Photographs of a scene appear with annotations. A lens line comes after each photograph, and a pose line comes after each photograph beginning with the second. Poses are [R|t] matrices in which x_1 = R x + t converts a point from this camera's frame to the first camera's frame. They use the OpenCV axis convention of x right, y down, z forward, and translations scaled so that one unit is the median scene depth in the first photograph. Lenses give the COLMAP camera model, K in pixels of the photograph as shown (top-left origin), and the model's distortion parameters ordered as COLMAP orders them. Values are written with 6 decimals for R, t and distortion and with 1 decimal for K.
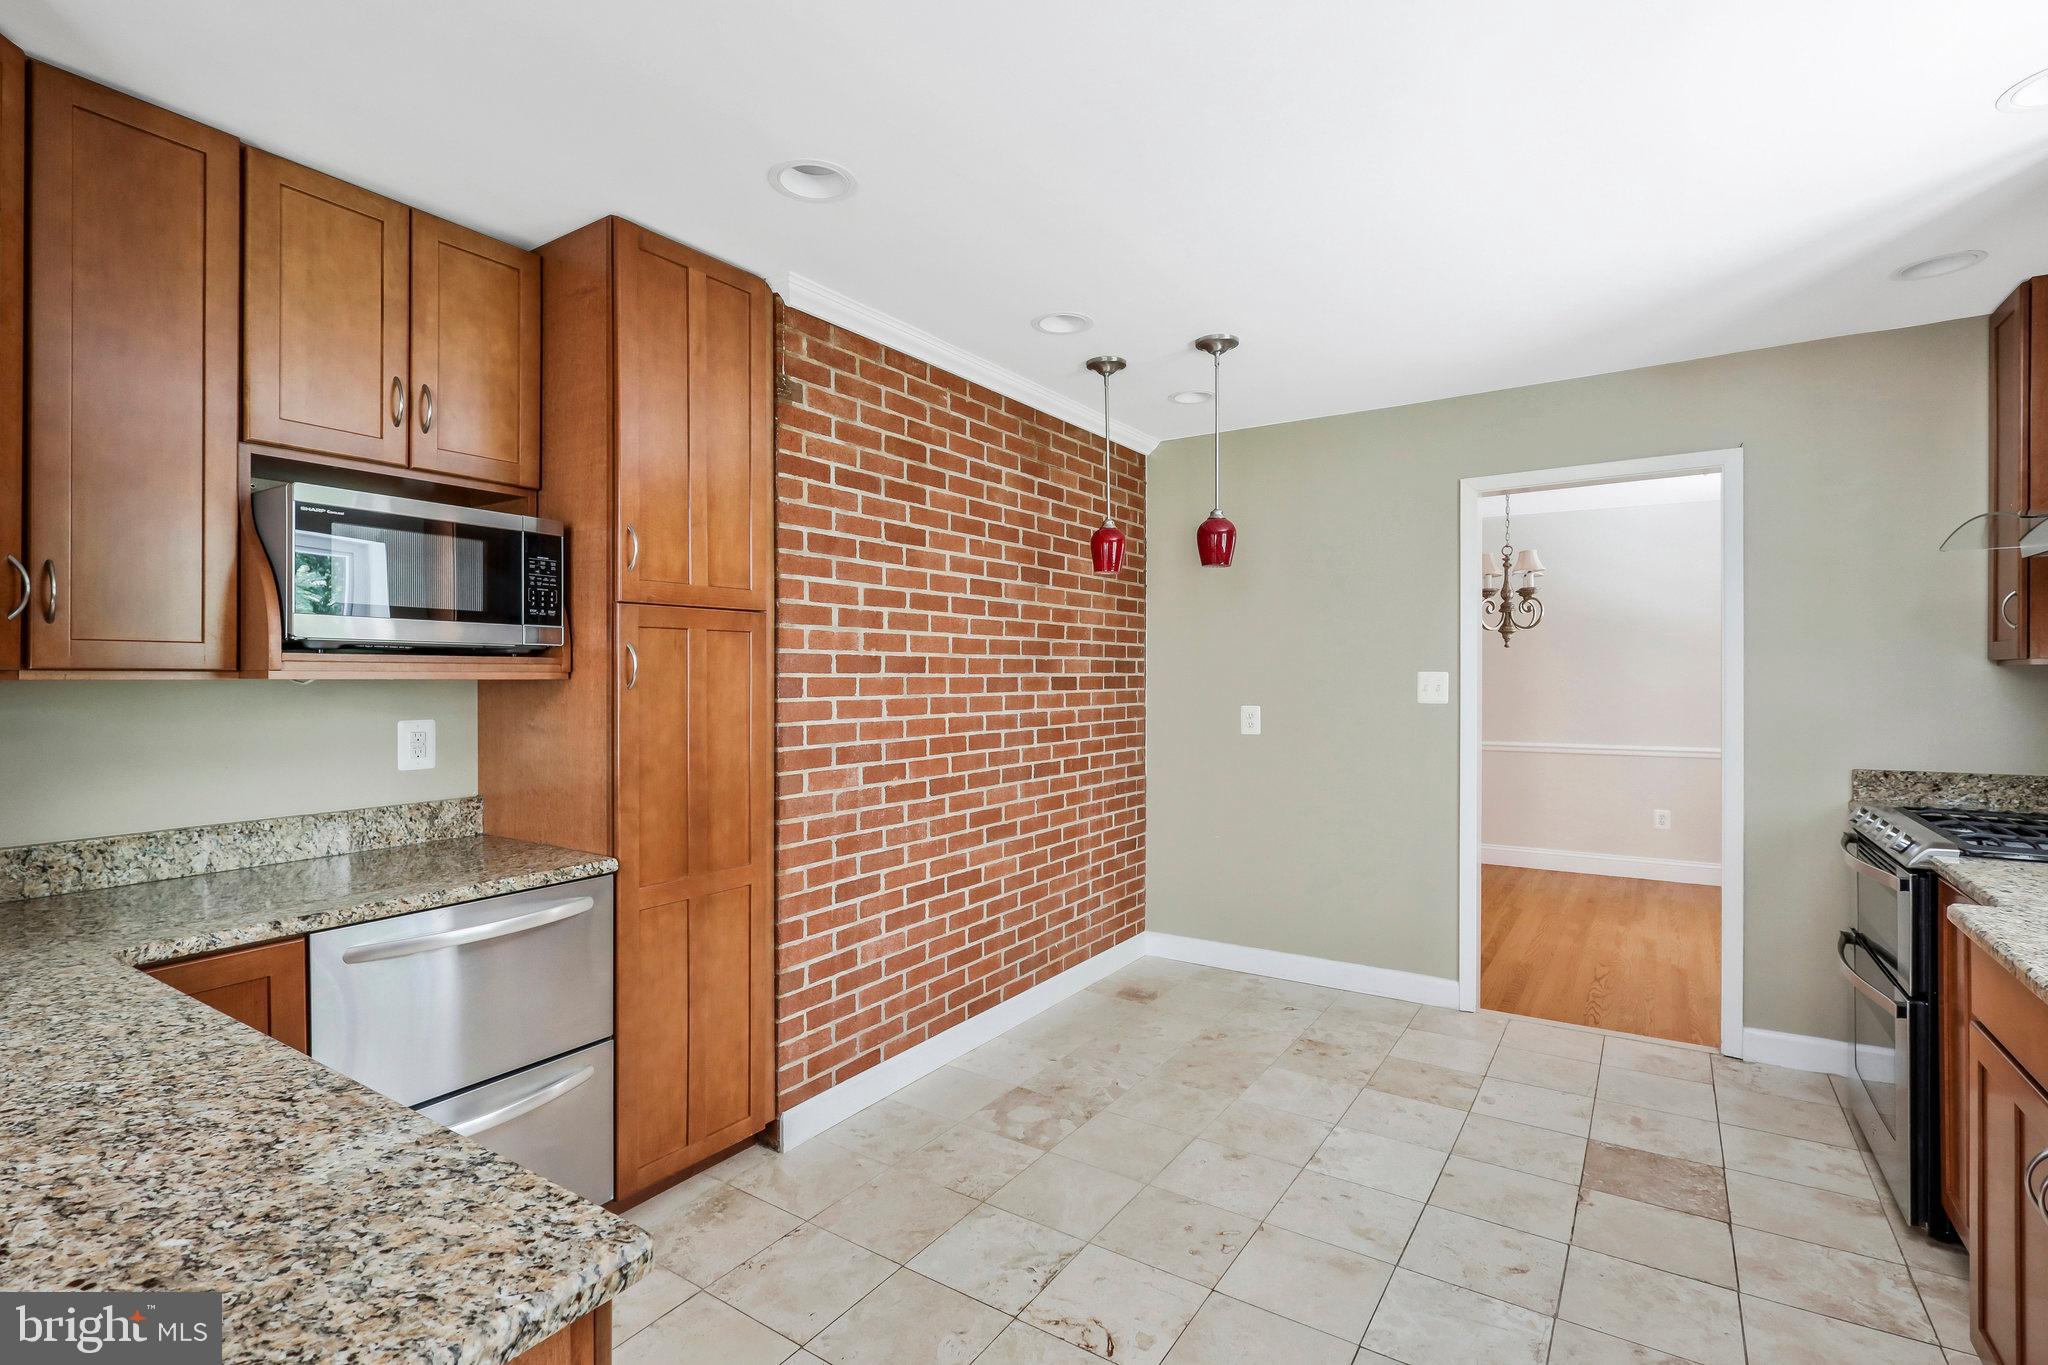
lens RADIAL K [[975.0, 0, 1019.0], [0, 975.0, 684.5], [0, 0, 1]] dist [-0.001487, -0.000440]
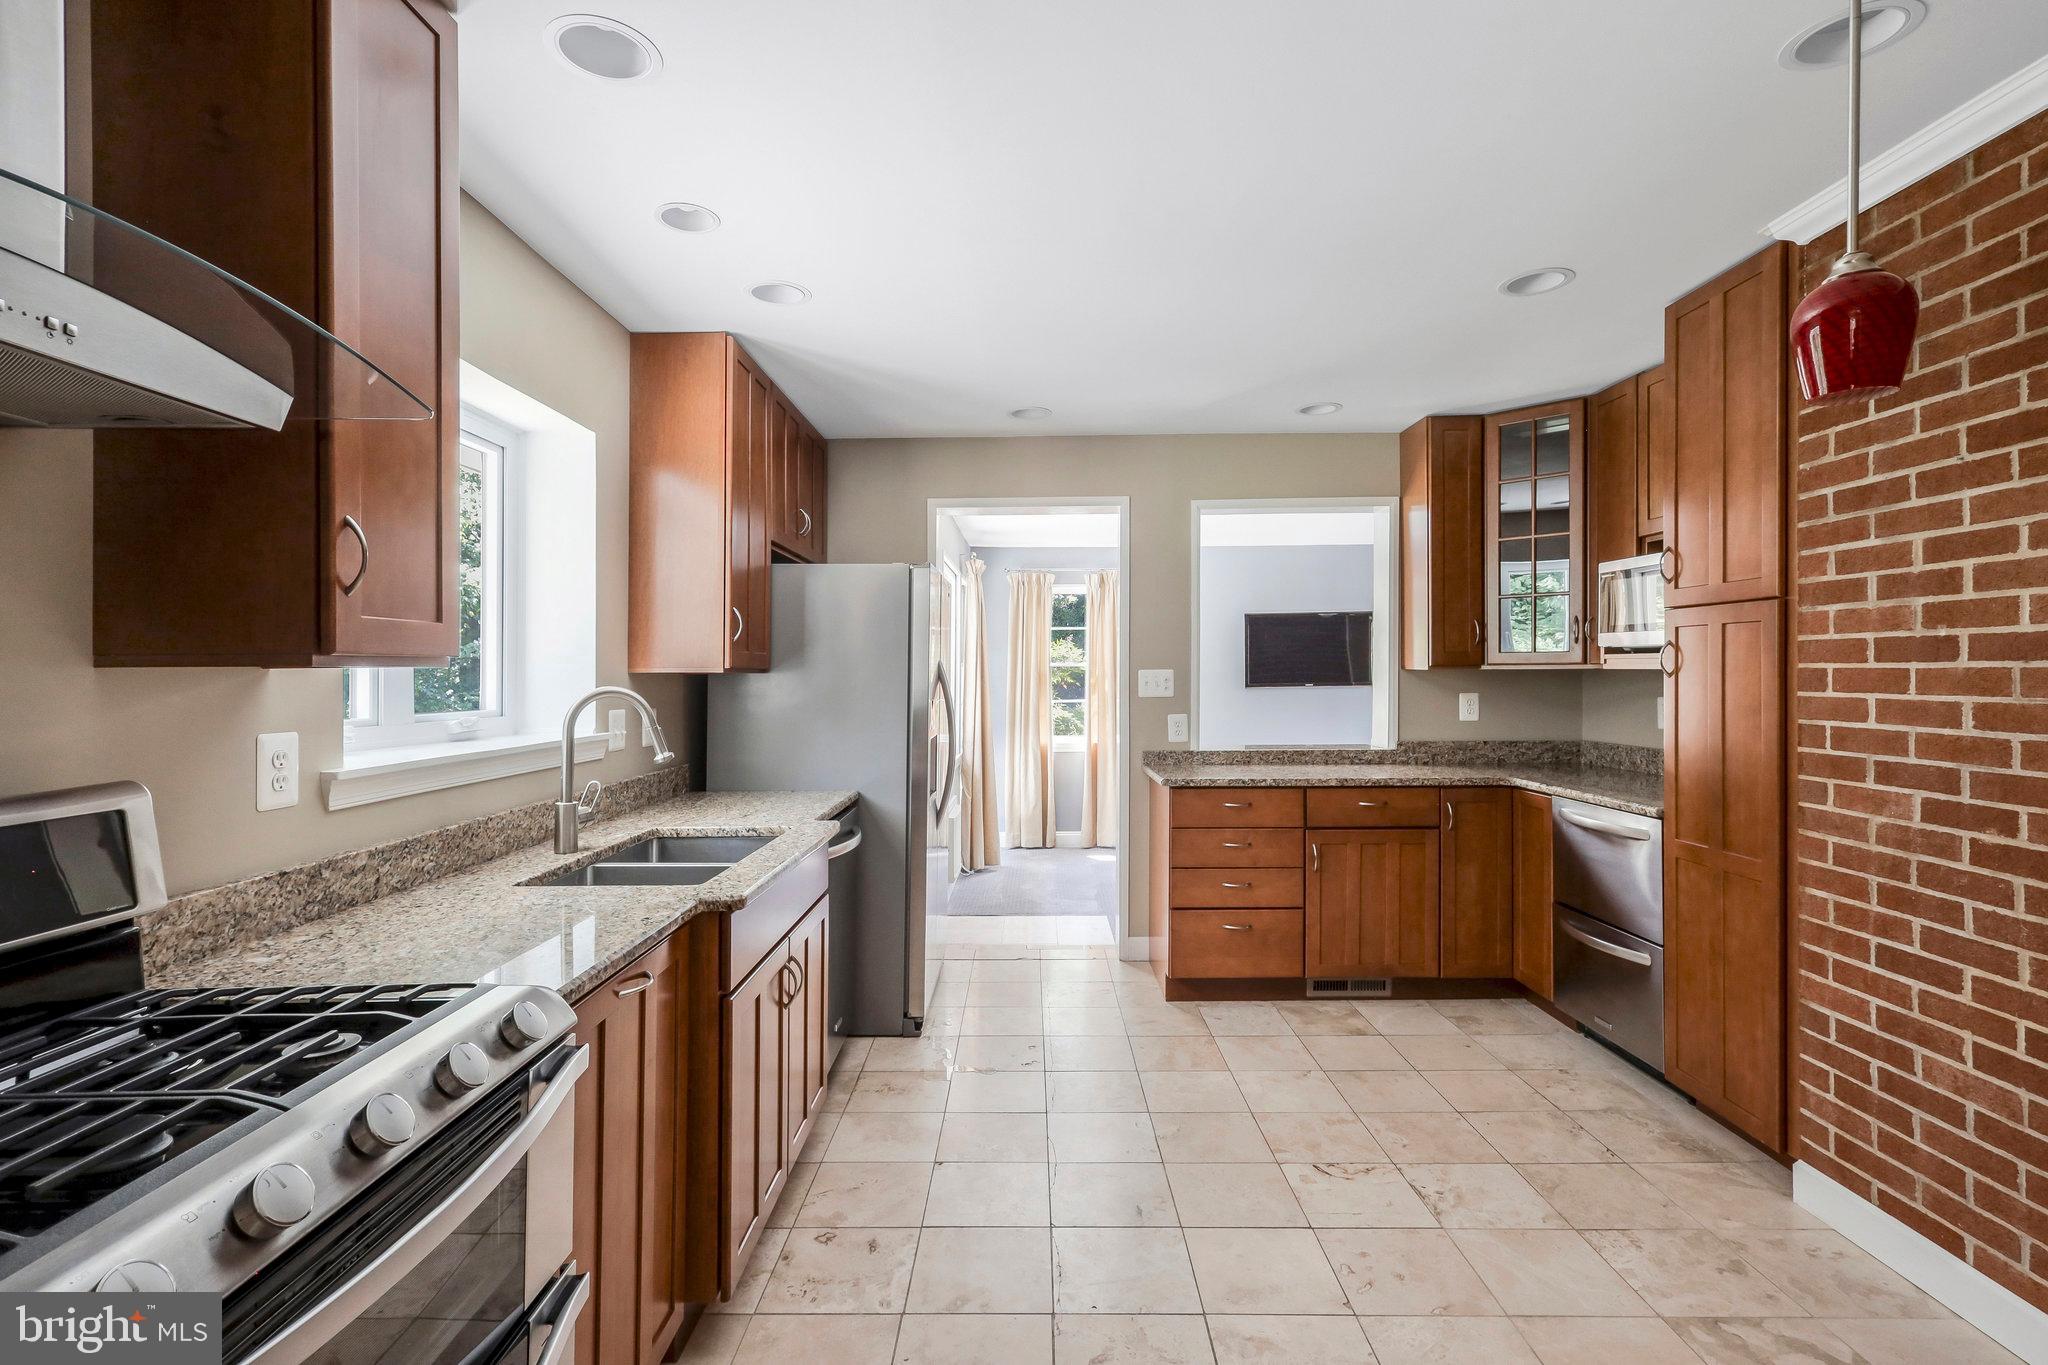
lens RADIAL K [[965.1, 0, 1032.5], [0, 965.1, 666.2], [0, 0, 1]] dist [0.052901, 0.000065]
pose [[-0.831415, 0.005339, -0.555627, 0.780417], [0.003541, 0.999984, 0.004310, -0.014244], [0.555641, 0.001616, -0.831421, 1.267482]]
